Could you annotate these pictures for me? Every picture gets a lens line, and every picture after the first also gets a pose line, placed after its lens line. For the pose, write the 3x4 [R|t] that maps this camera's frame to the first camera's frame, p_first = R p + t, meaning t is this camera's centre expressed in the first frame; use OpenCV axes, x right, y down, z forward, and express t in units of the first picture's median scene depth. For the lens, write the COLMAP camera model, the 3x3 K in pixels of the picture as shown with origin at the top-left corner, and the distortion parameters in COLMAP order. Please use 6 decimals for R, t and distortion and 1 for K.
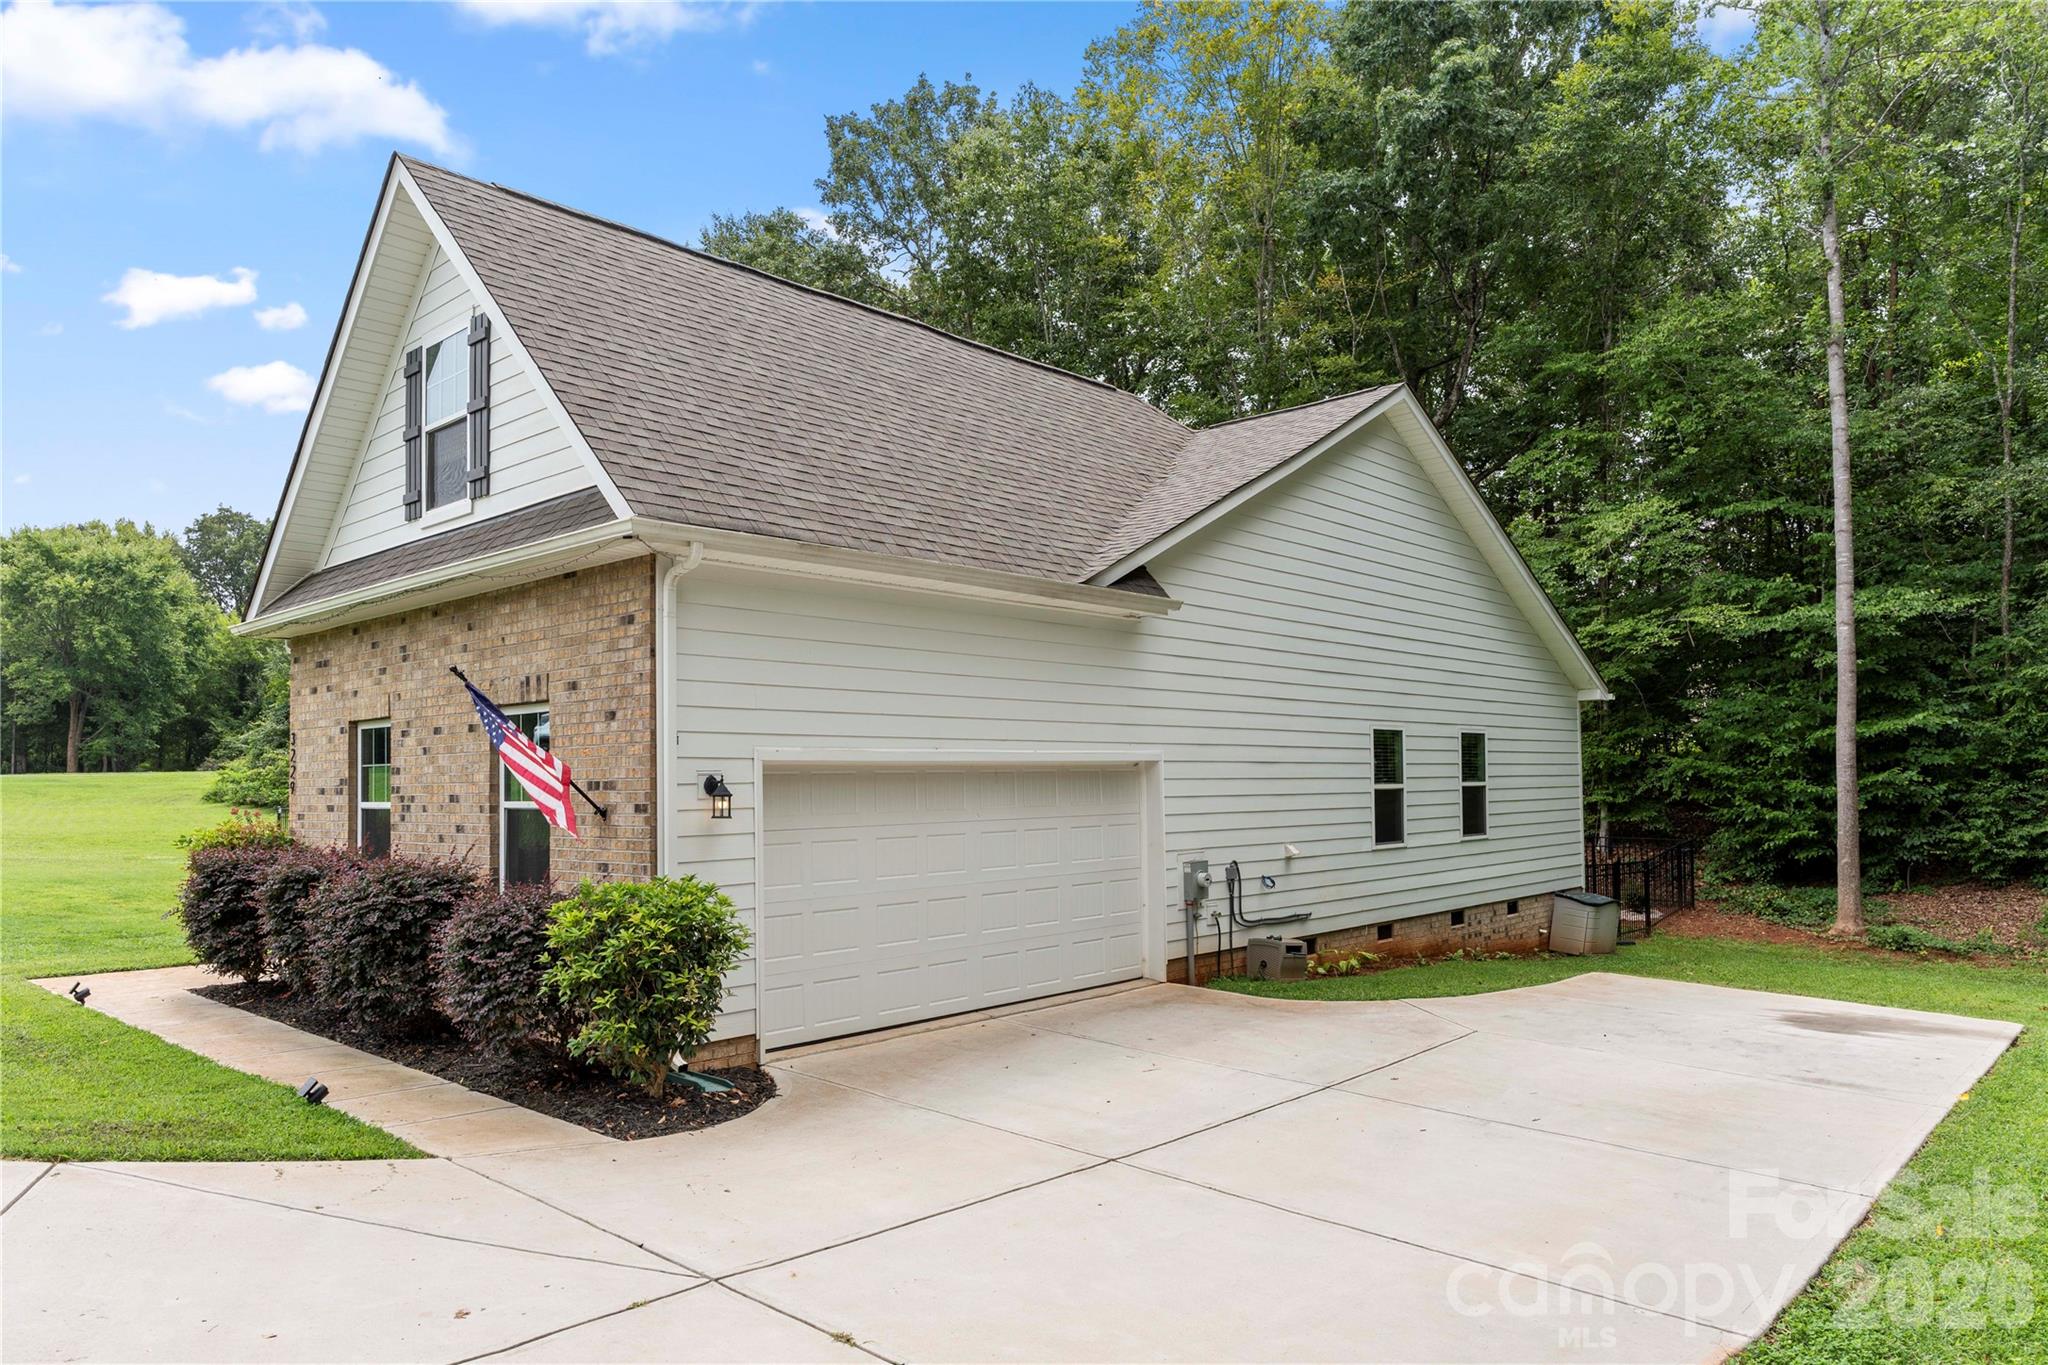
lens RADIAL K [[1348.5, 0, 1024.0], [0, 1348.5, 682.5], [0, 0, 1]] dist [-0.001226, 0.001154]
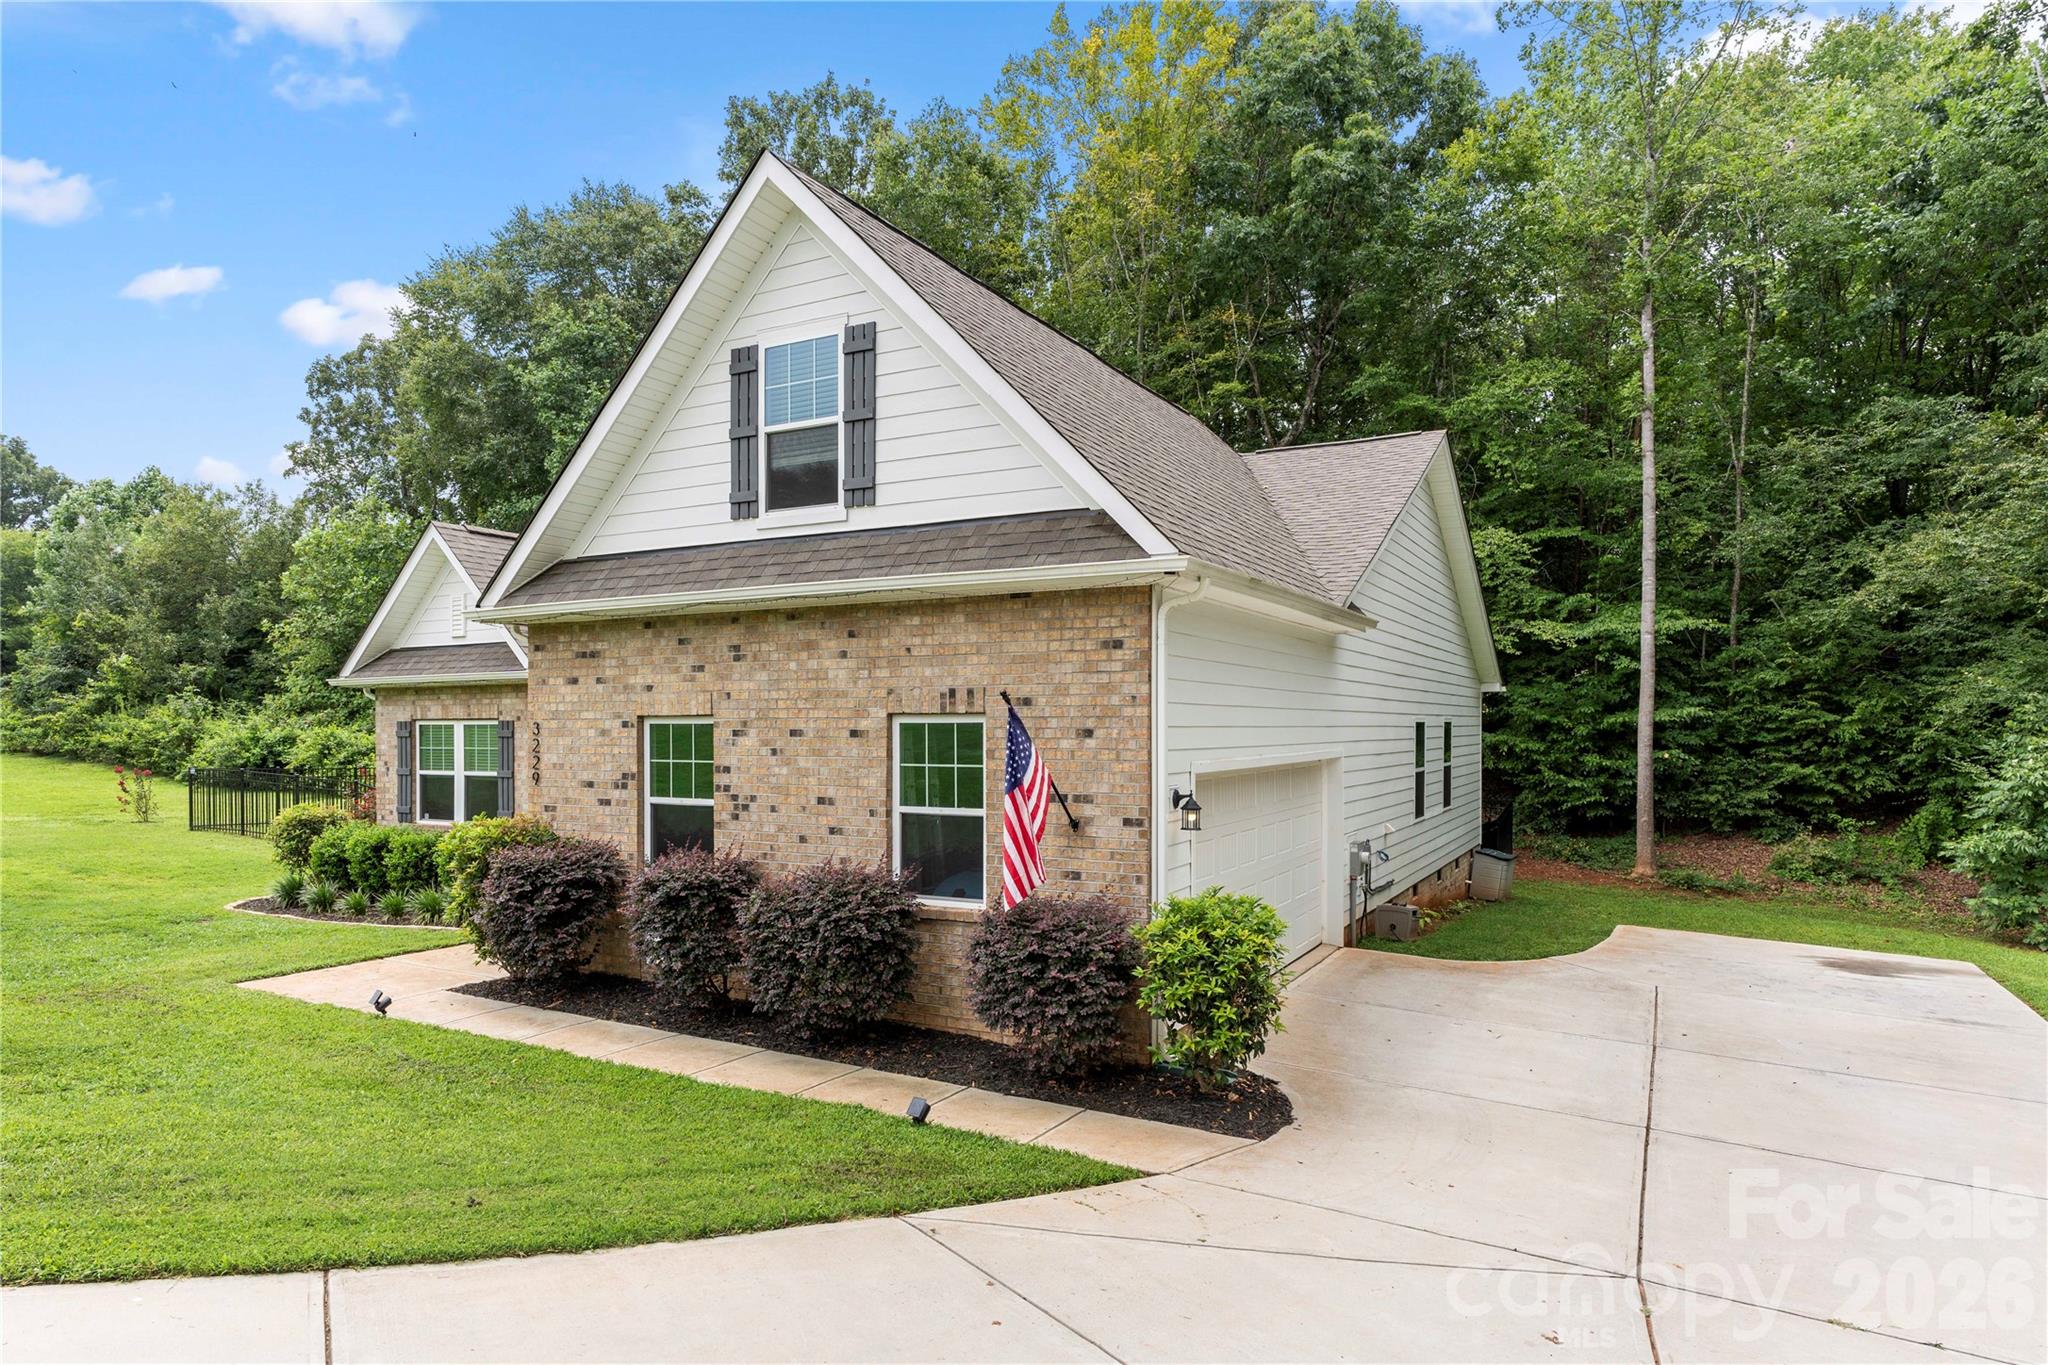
lens RADIAL K [[1206.2, 0, 1024.0], [0, 1206.2, 682.5], [0, 0, 1]] dist [0.003356, 0.001038]
pose [[0.968775, 0.021400, 0.247017, -0.472784], [-0.031085, 0.998891, 0.035374, -0.038027], [-0.245986, -0.041948, 0.968365, 0.075942]]
